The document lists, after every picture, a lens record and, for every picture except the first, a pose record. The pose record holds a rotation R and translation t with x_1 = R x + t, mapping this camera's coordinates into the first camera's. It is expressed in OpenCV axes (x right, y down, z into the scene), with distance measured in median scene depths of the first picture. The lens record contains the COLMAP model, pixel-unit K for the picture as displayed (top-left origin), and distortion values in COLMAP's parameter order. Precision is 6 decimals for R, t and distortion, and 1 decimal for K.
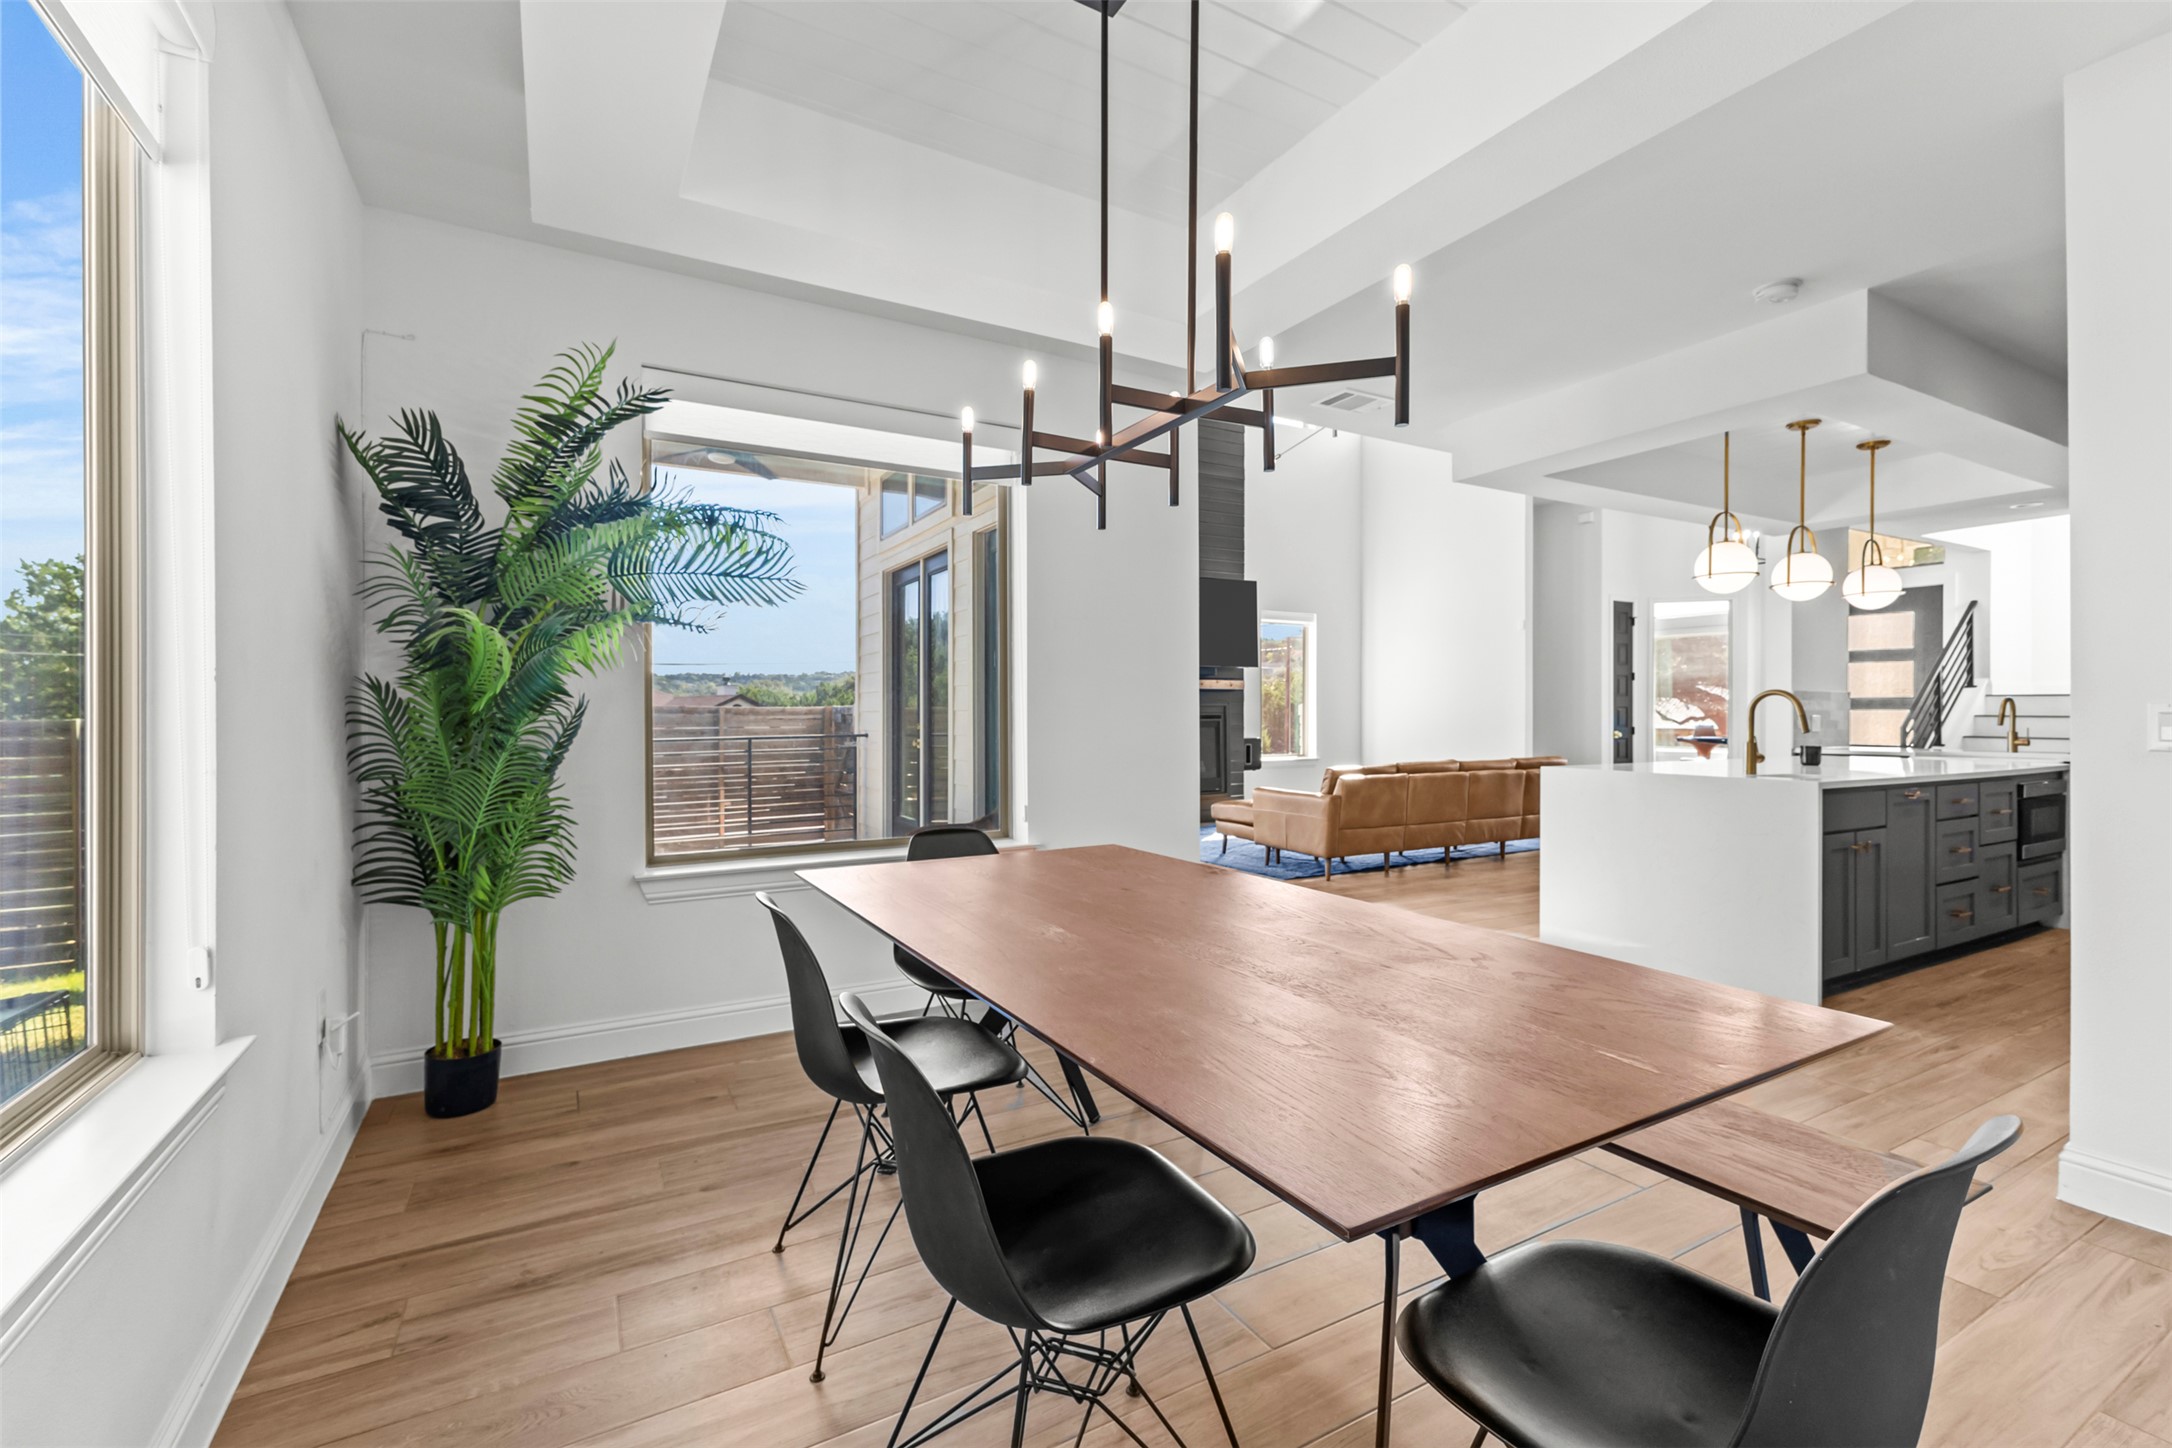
lens RADIAL K [[938.8, 0, 1075.7], [0, 938.8, 720.8], [0, 0, 1]] dist [0.011708, -0.001844]
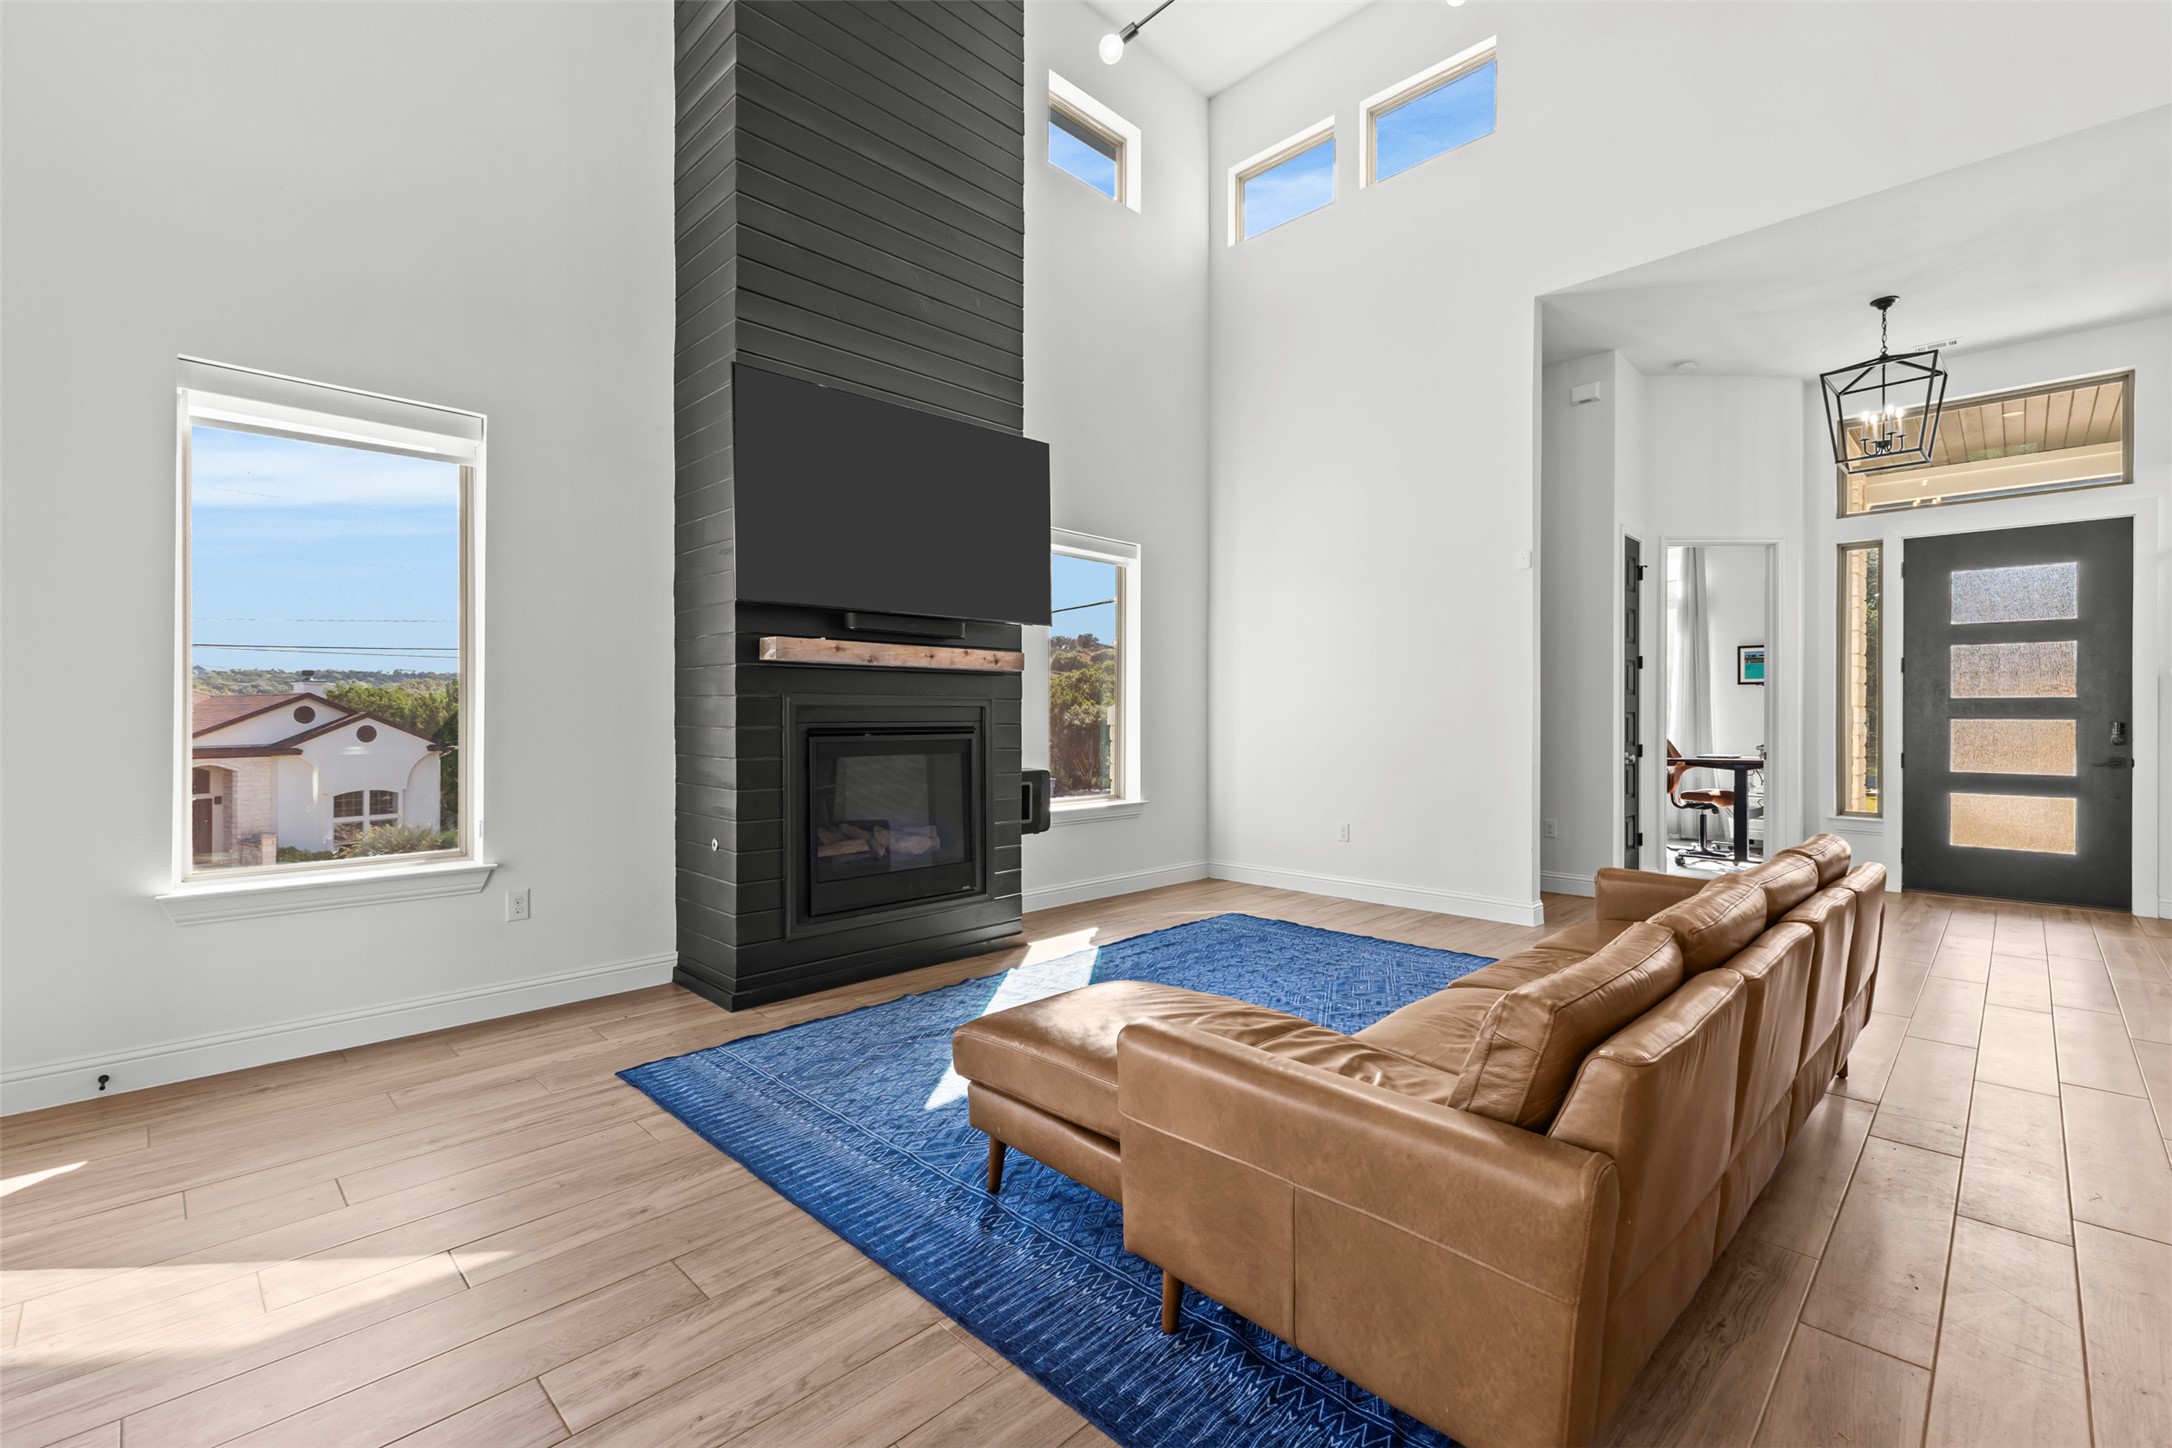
lens RADIAL K [[938.8, 0, 1084.6], [0, 938.8, 718.9], [0, 0, 1]] dist [0.011708, -0.001844]
pose [[0.960765, 0.002272, 0.277356, 0.076013], [0.000340, 0.999956, -0.009368, -0.004836], [-0.277365, 0.009095, 0.960722, 0.523495]]
